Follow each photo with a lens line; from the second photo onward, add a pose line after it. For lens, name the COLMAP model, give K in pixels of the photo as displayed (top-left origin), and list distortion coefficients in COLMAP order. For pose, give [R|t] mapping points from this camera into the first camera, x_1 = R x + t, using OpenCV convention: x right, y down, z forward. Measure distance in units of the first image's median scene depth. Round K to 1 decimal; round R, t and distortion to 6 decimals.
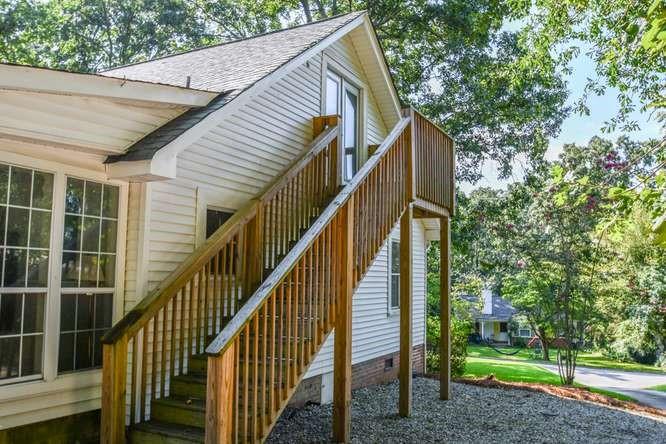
lens RADIAL K [[552.0, 0, 333.0], [0, 552.0, 222.0], [0, 0, 1]] dist [-0.009675, -0.001830]
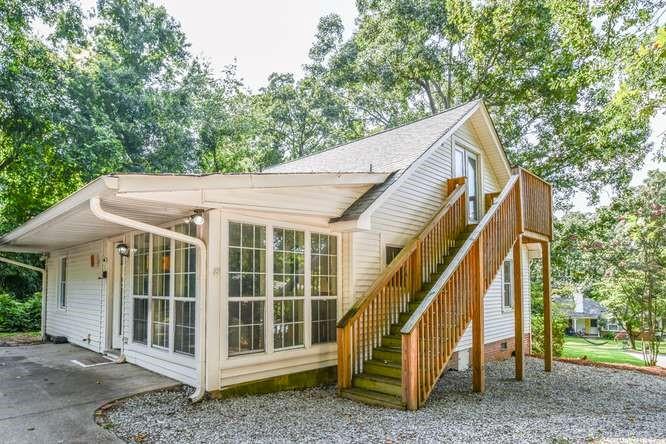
lens RADIAL K [[408.1, 0, 335.2], [0, 408.1, 267.7], [0, 0, 1]] dist [-0.001450, -0.001175]
pose [[0.965143, -0.032592, -0.259686, -0.051230], [0.046114, 0.997870, 0.046147, -0.018747], [0.257628, -0.056514, 0.964590, -0.152826]]
